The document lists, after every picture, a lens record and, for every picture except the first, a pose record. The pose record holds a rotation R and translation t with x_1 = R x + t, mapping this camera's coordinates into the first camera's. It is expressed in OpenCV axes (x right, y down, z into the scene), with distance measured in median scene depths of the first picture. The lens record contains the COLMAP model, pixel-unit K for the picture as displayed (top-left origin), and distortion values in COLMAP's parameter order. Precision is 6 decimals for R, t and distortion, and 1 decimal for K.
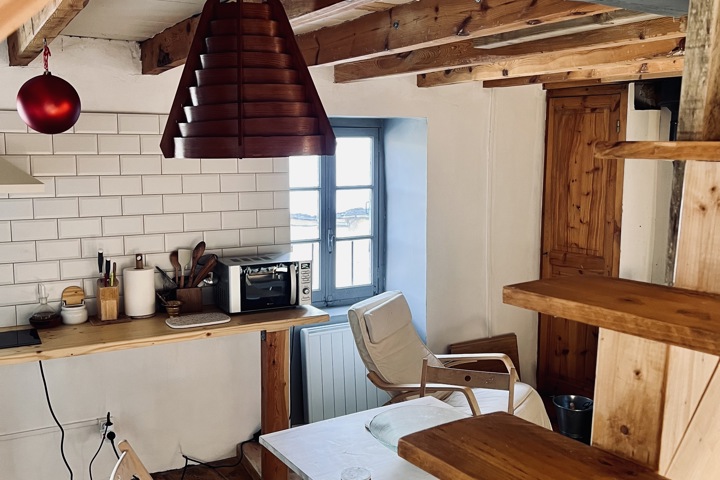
lens RADIAL K [[692.2, 0, 365.4], [0, 692.2, 238.9], [0, 0, 1]] dist [0.009869, 0.000000]
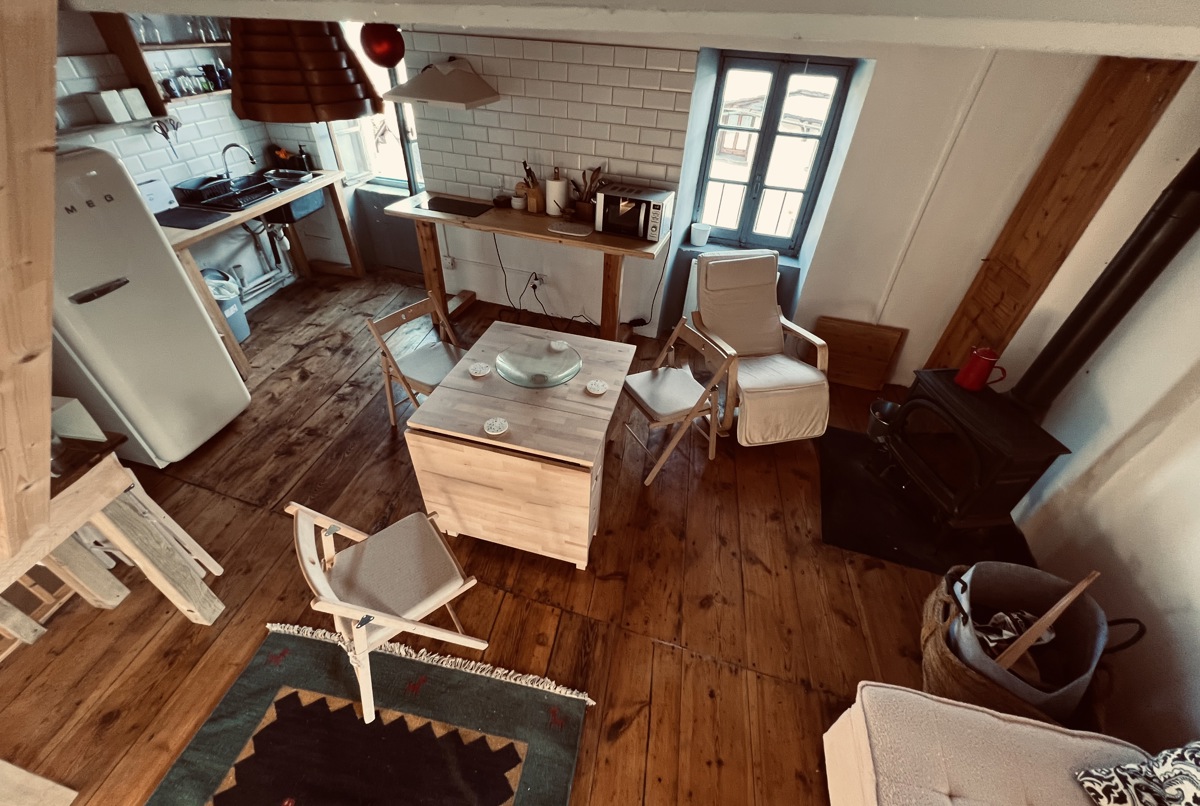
lens RADIAL K [[472.6, 0, 607.1], [0, 472.6, 400.6], [0, 0, 1]] dist [0.008954, -0.000074]
pose [[0.688065, 0.479173, -0.544940, 0.487197], [-0.146698, 0.827316, 0.542243, -0.122627], [0.710666, -0.293157, 0.639541, 0.330476]]
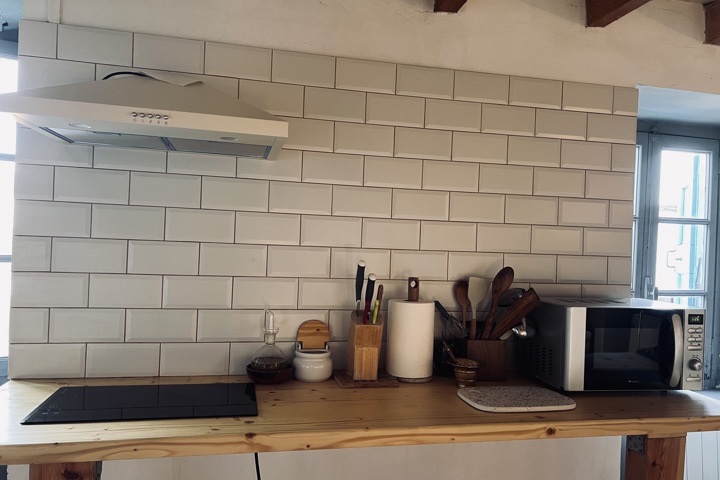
lens RADIAL K [[558.7, 0, 358.5], [0, 558.7, 236.6], [0, 0, 1]] dist [0.032352, -0.016301]
pose [[0.953737, 0.033512, -0.298769, -0.225362], [-0.073126, 0.989782, -0.122413, 0.051116], [0.291614, 0.138598, 0.946442, 0.499330]]
